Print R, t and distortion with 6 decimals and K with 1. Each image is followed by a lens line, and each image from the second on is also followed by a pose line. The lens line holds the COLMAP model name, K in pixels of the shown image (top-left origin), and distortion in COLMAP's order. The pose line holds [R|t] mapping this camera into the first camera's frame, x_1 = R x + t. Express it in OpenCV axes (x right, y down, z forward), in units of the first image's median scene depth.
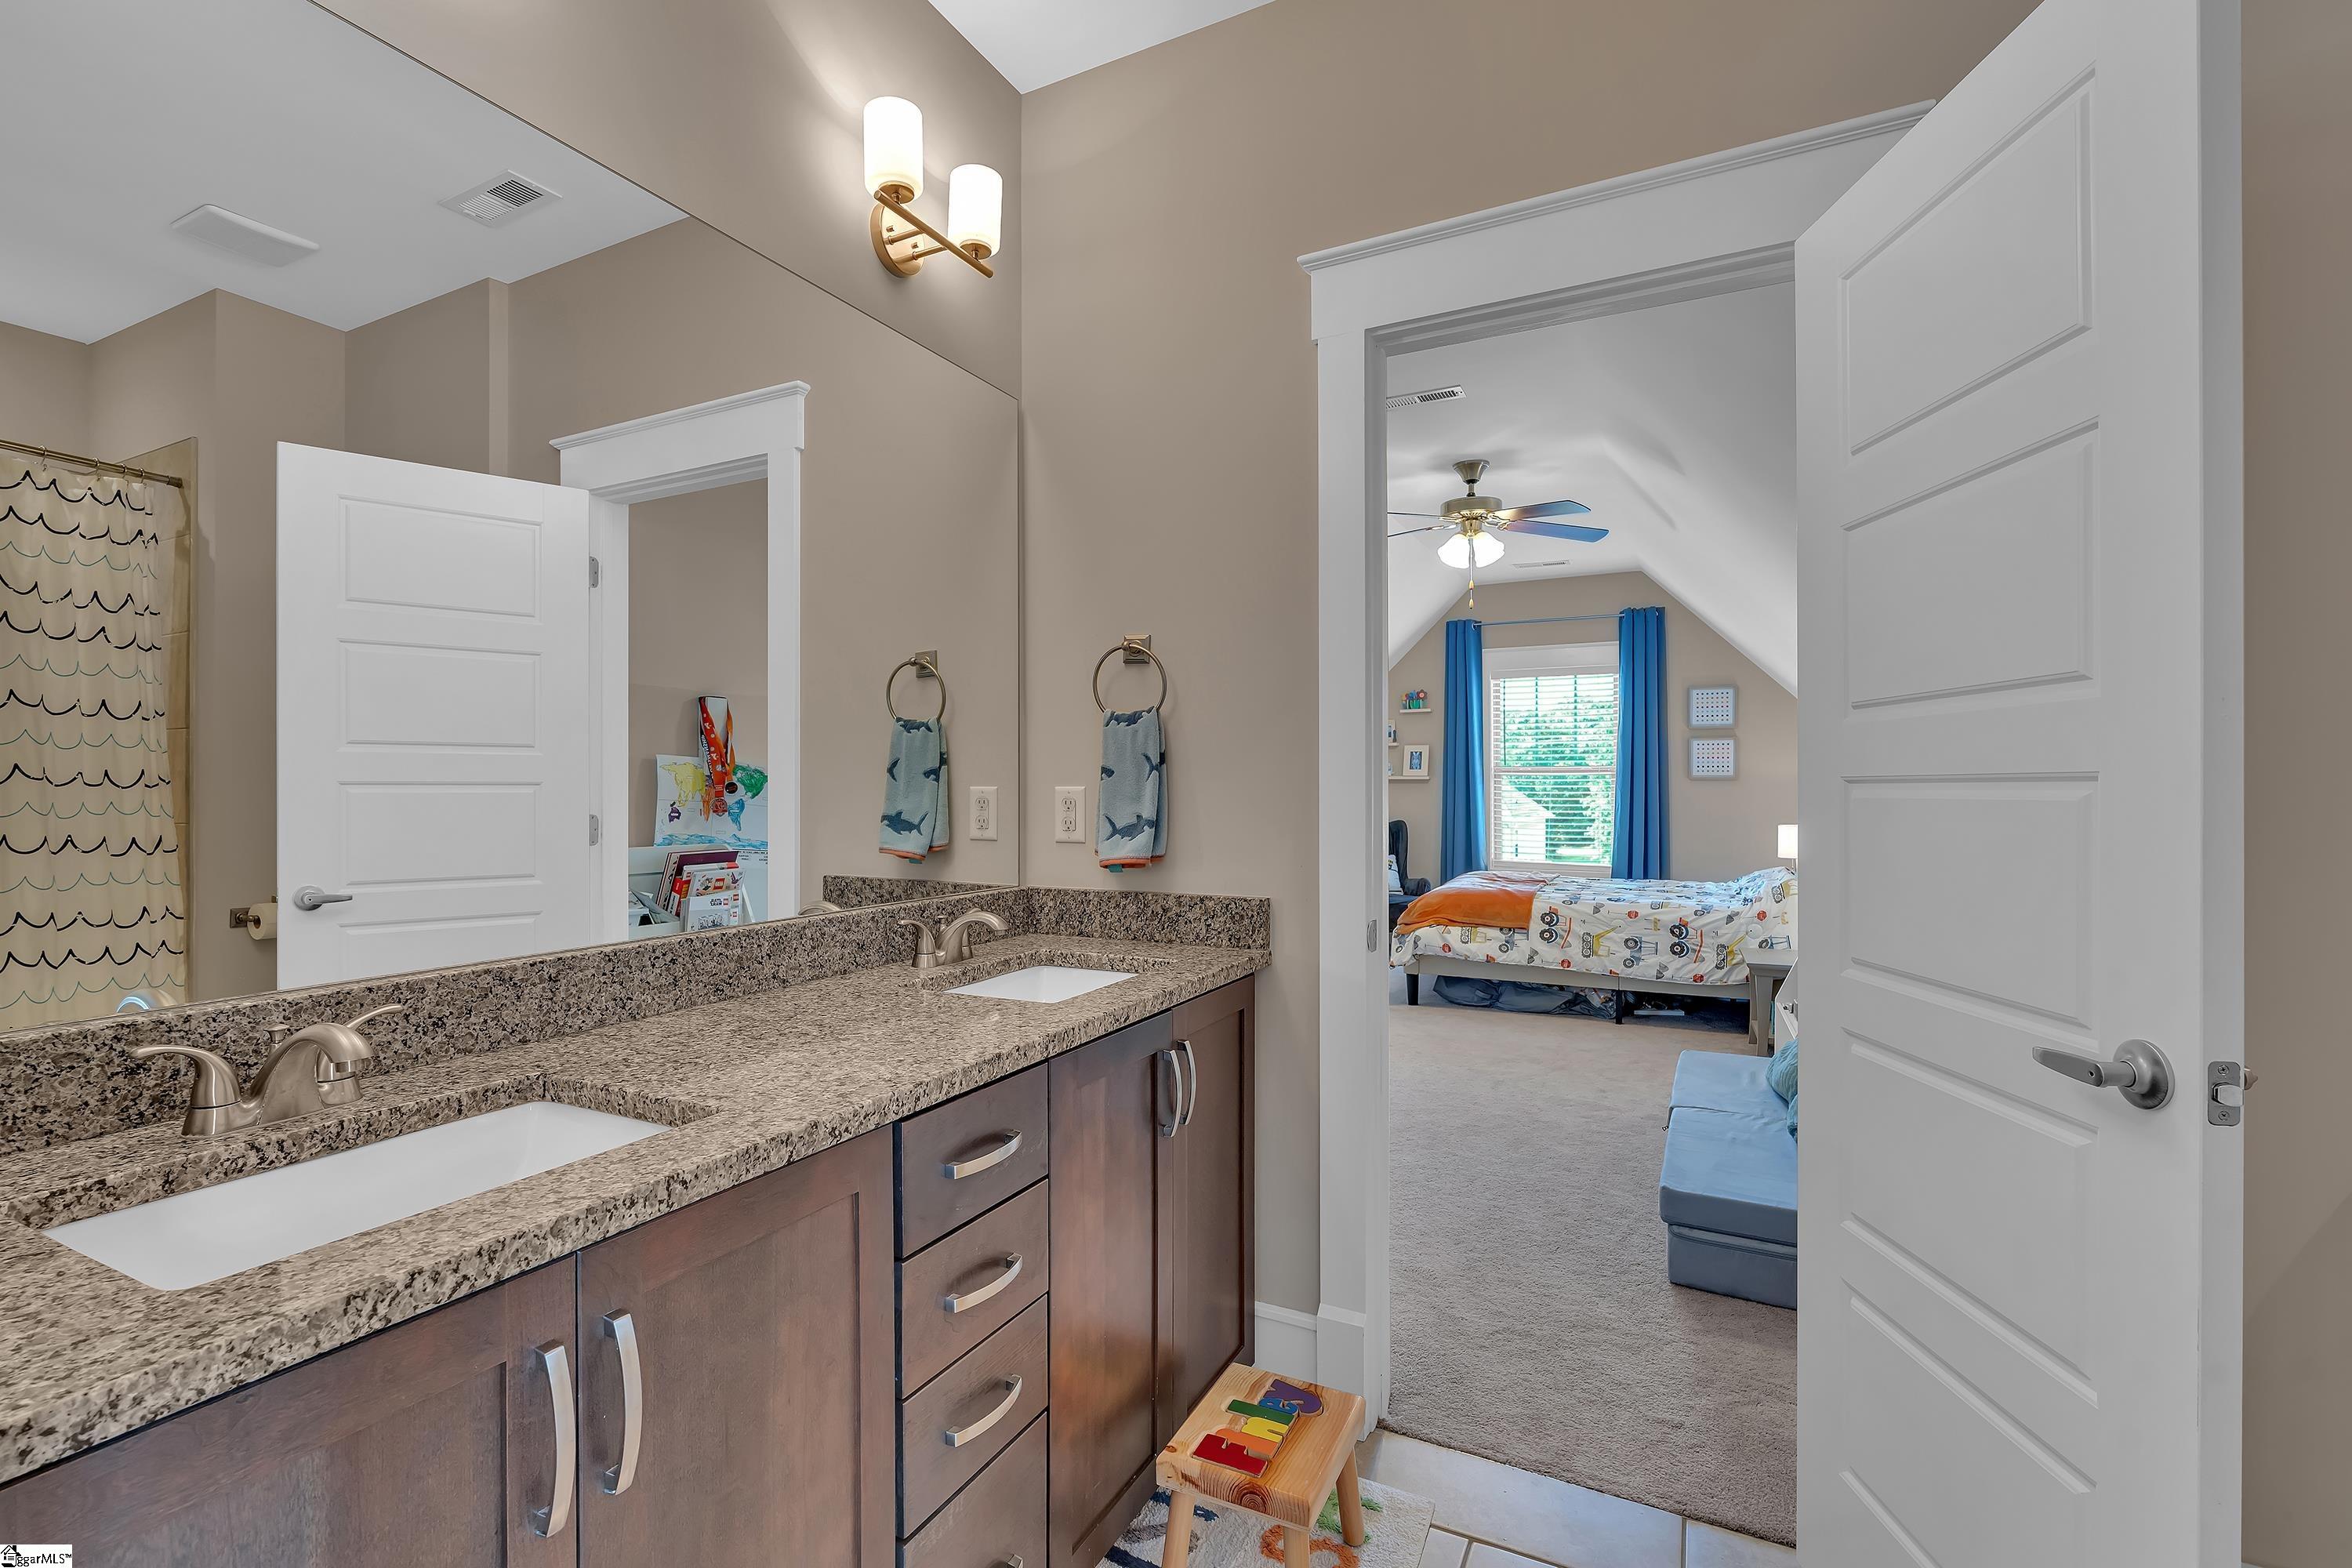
lens RADIAL K [[1059.2, 0, 1166.1], [0, 1059.2, 782.6], [0, 0, 1]] dist [-0.004328, 0.000697]
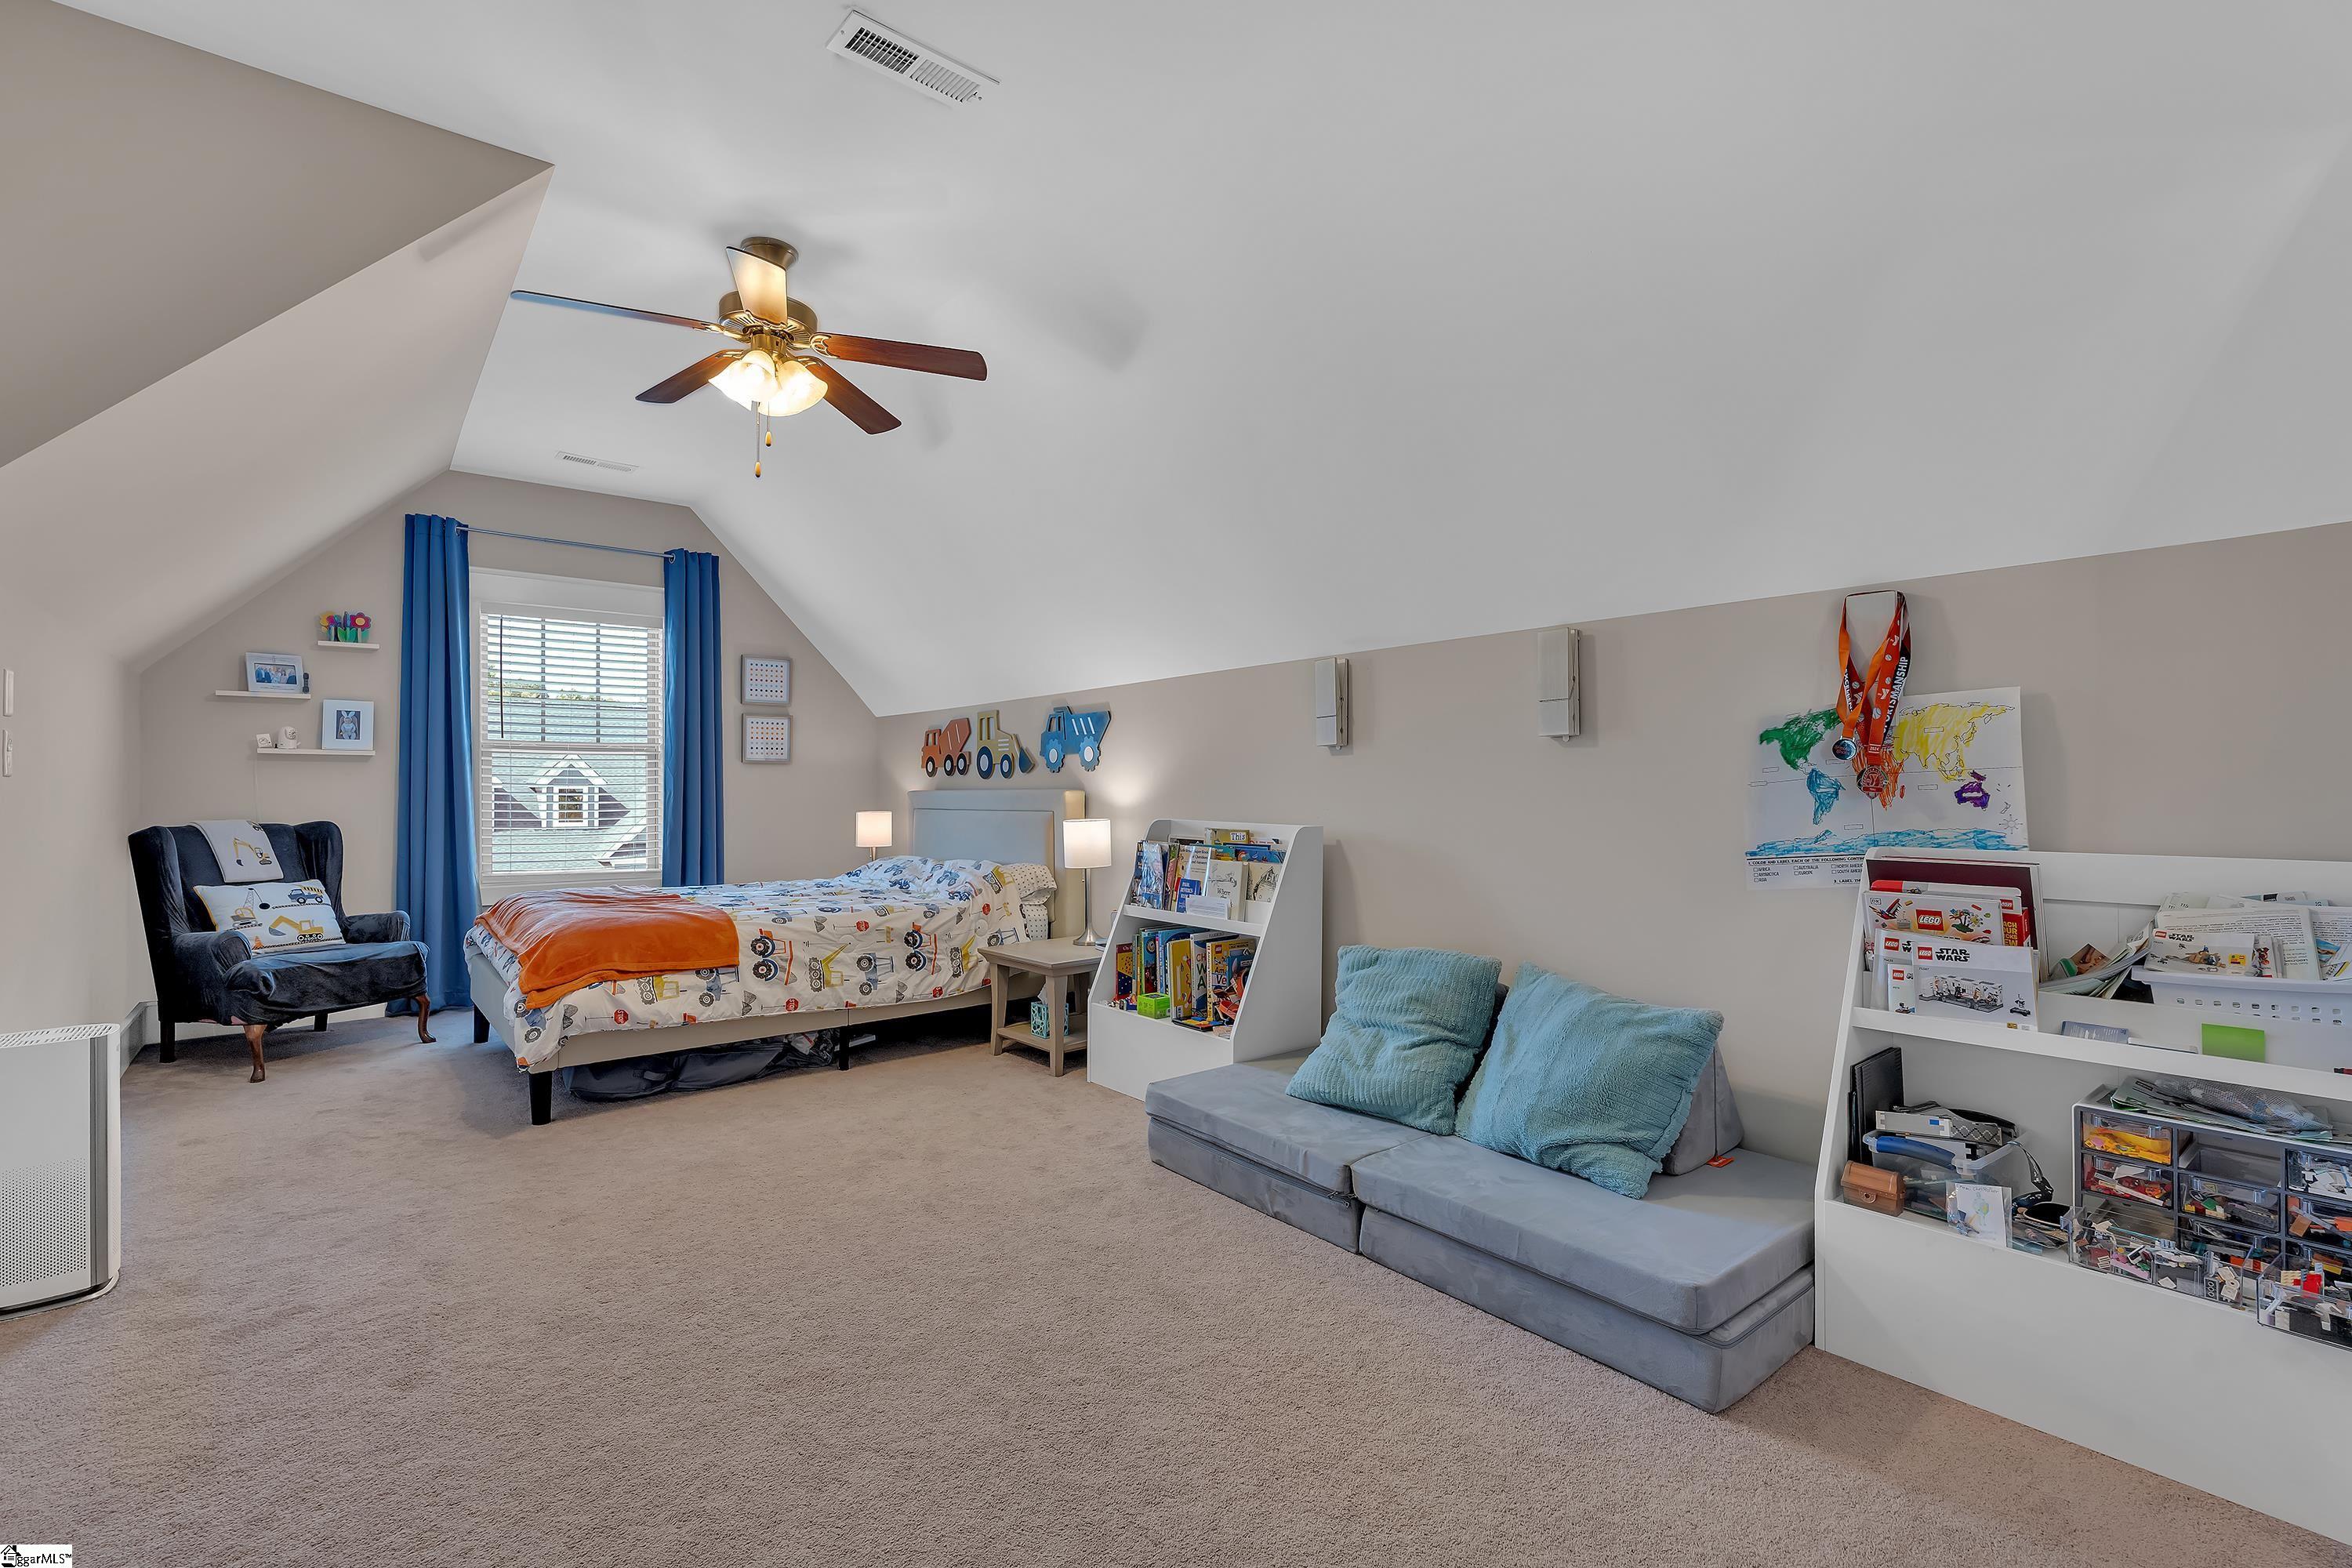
lens RADIAL K [[1016.3, 0, 1090.7], [0, 1016.3, 782.3], [0, 0, 1]] dist [0.000122, 0.000118]
pose [[0.437683, 0.005661, 0.899112, -0.158806], [-0.003197, 0.999984, -0.004740, 0.020466], [-0.899124, -0.000799, 0.437694, 0.501656]]
